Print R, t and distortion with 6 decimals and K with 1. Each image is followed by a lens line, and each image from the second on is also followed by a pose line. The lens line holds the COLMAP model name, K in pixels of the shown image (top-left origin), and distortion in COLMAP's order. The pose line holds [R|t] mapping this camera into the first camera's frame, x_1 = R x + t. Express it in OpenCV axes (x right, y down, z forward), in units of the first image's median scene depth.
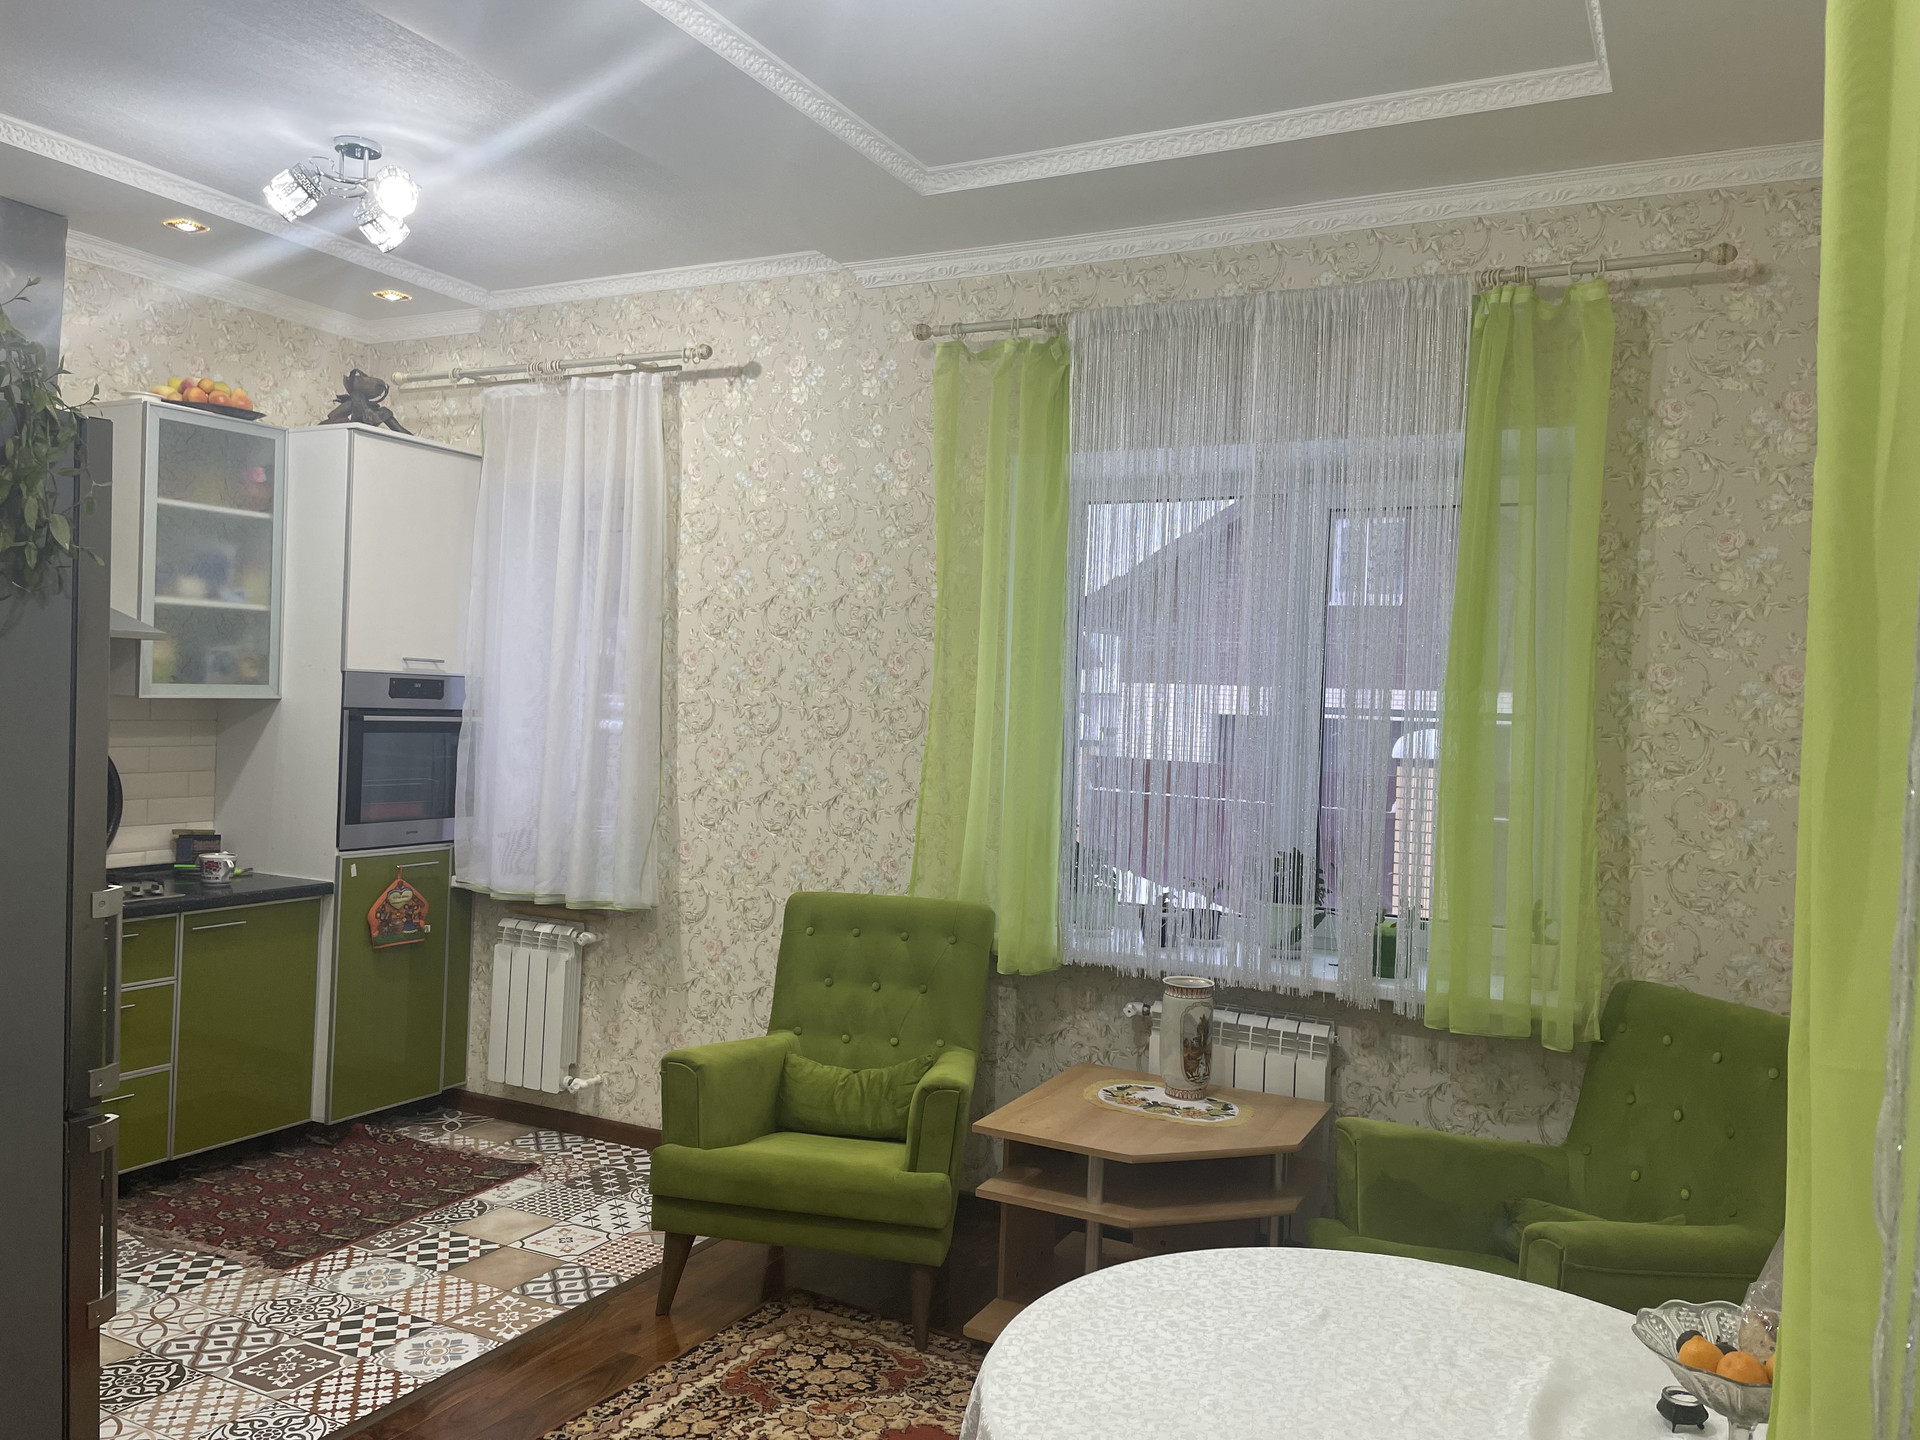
lens RADIAL K [[1459.7, 0, 960.0], [0, 1459.7, 720.0], [0, 0, 1]] dist [0.078095, -0.107469]
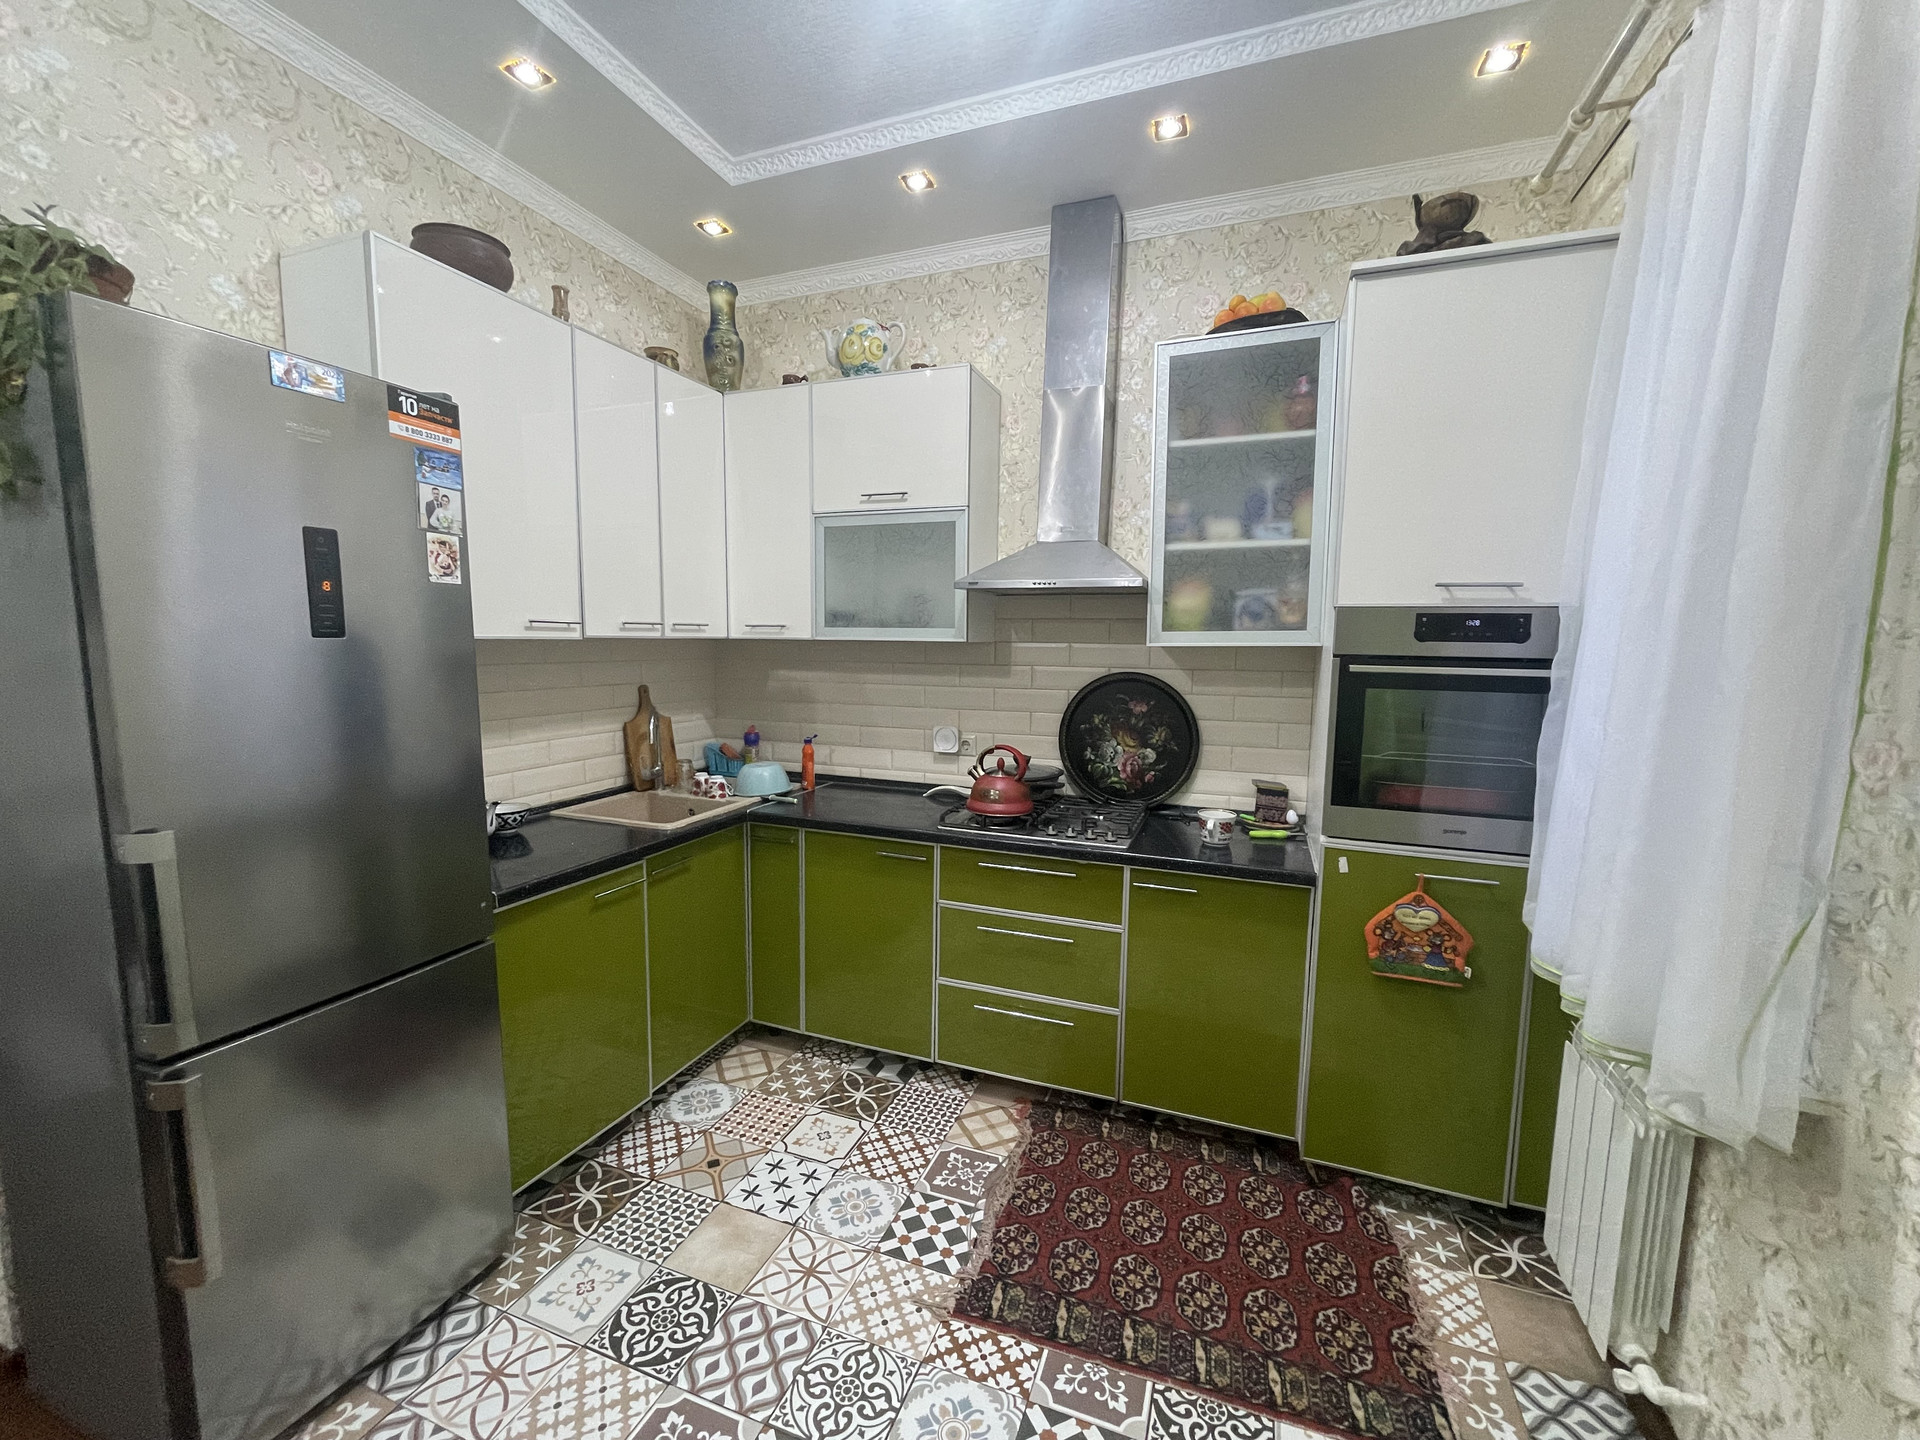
lens RADIAL K [[776.0, 0, 960.0], [0, 776.0, 720.0], [0, 0, 1]] dist [-0.003230, -0.000122]
pose [[0.109386, 0.067605, -0.991698, -0.034177], [-0.022249, 0.997601, 0.065554, 0.003653], [0.993750, 0.014893, 0.110628, 0.774071]]
